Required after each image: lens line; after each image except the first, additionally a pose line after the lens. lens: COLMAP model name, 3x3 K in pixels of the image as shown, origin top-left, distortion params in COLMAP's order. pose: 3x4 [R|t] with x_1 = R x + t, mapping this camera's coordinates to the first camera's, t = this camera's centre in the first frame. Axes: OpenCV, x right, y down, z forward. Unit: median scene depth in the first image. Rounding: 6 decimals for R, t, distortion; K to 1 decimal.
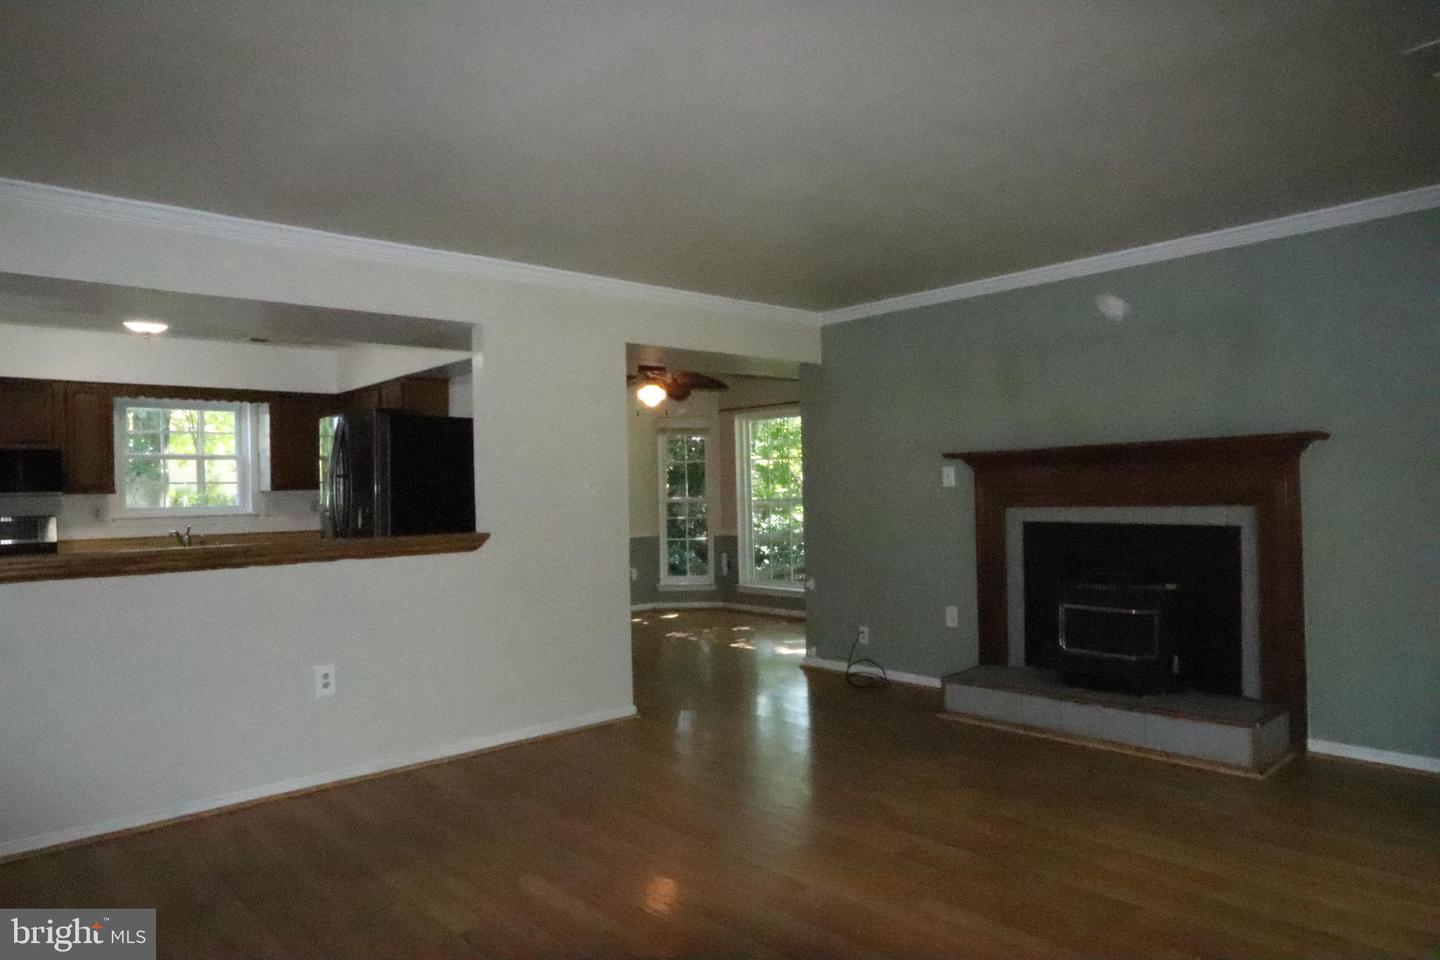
lens RADIAL K [[926.0, 0, 721.5], [0, 926.0, 475.3], [0, 0, 1]] dist [0.006193, 0.003139]
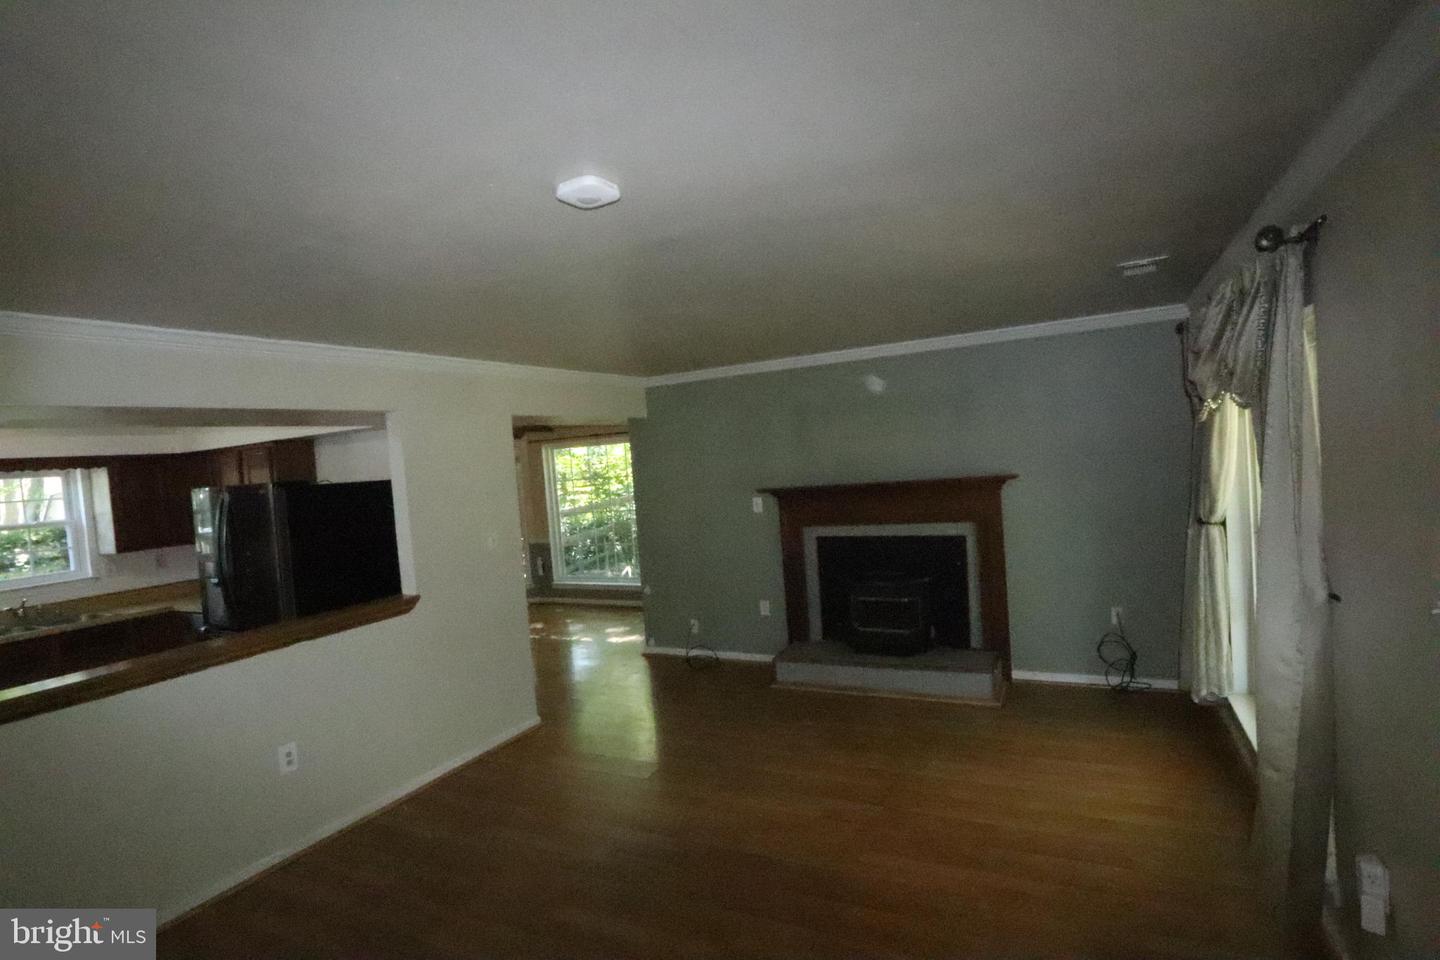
lens RADIAL K [[714.8, 0, 719.9], [0, 714.8, 491.8], [0, 0, 1]] dist [-0.005657, 0.000937]
pose [[0.934745, -0.063586, 0.349585, -0.161331], [0.046720, 0.997310, 0.056477, -0.075964], [-0.352236, -0.036459, 0.935201, 0.047646]]
